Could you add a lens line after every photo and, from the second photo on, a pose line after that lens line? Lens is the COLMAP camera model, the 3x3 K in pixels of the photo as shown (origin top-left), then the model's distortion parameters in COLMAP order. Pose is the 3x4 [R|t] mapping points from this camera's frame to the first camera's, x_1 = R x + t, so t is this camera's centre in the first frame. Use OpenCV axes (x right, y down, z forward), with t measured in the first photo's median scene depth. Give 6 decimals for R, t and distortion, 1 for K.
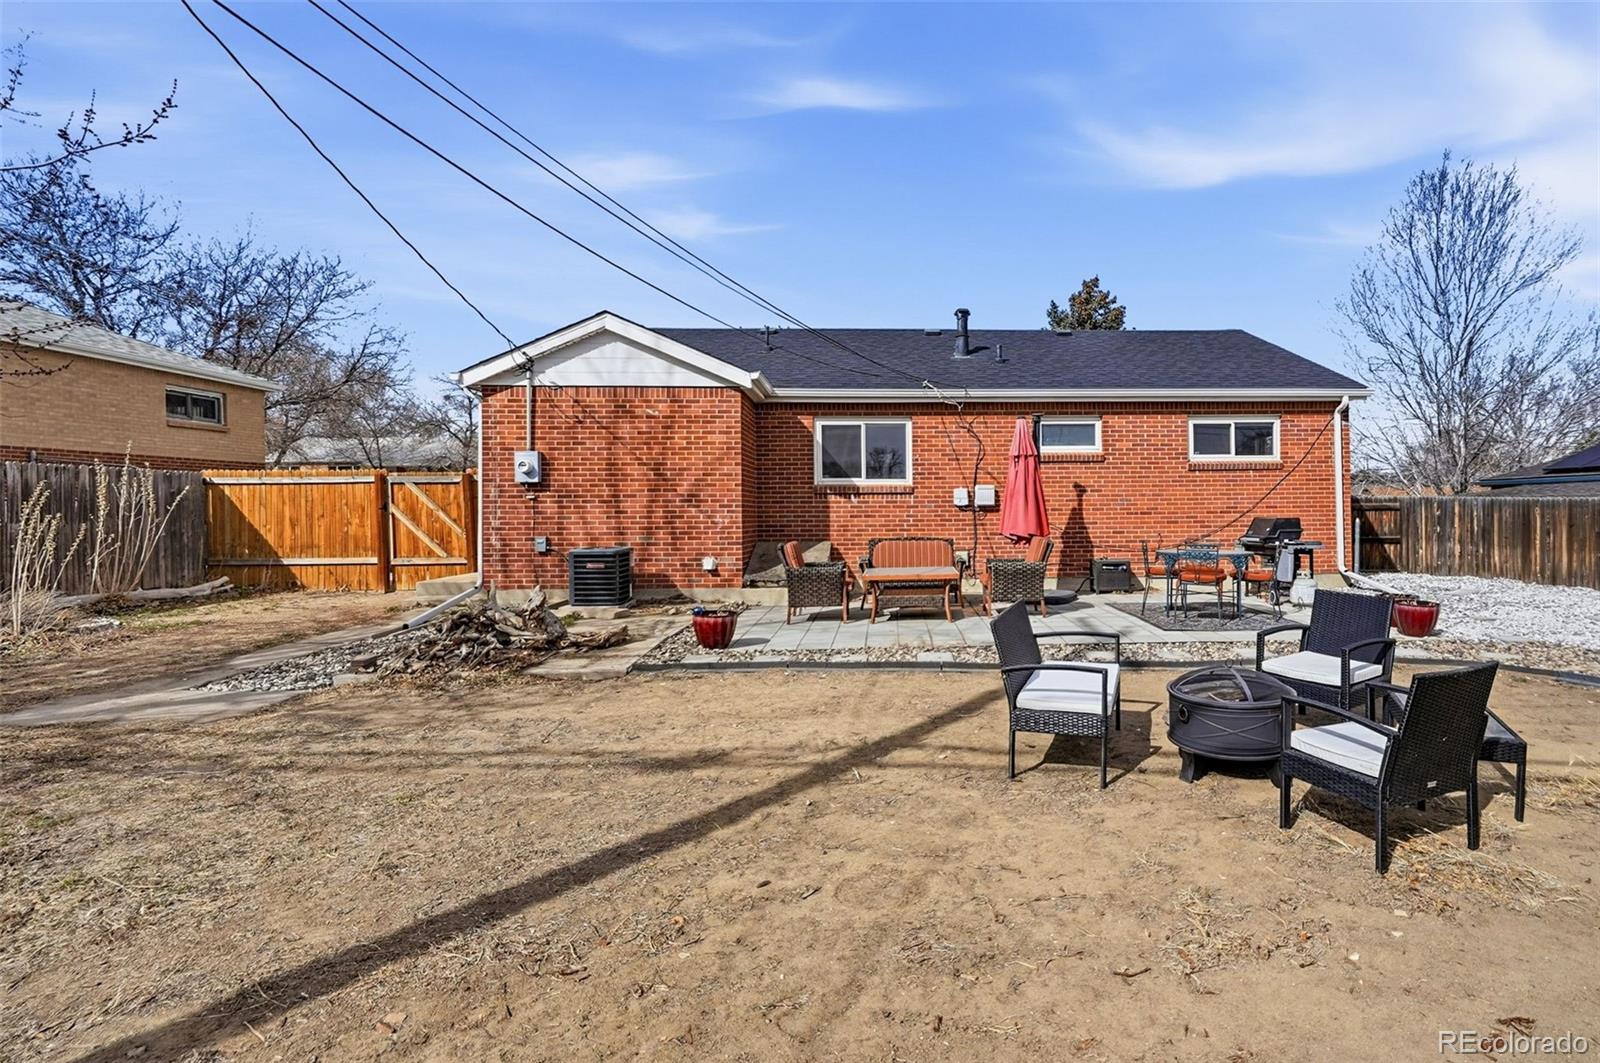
lens RADIAL K [[809.7, 0, 921.0], [0, 809.7, 498.3], [0, 0, 1]] dist [-0.011047, 0.000139]
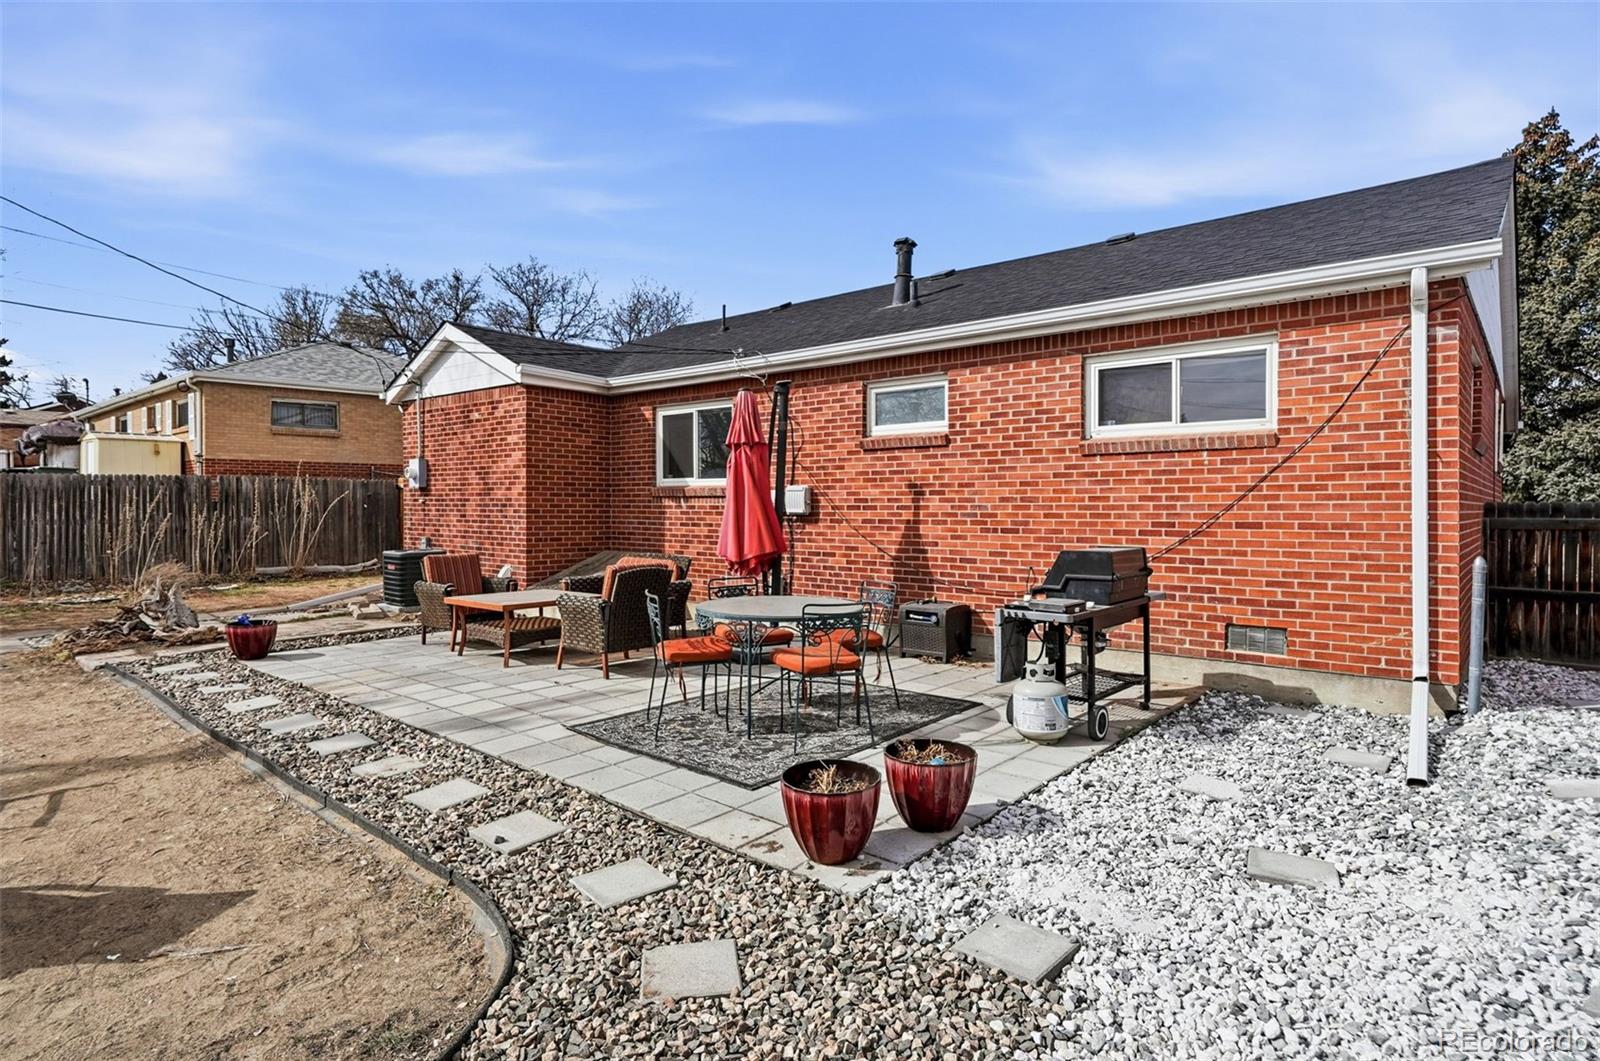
lens RADIAL K [[852.2, 0, 794.3], [0, 852.2, 505.9], [0, 0, 1]] dist [-0.000226, 0.000205]
pose [[0.730048, 0.008557, -0.683342, 0.593028], [0.004058, 0.999850, 0.016856, -0.010706], [0.683383, -0.015079, 0.729904, 0.445883]]
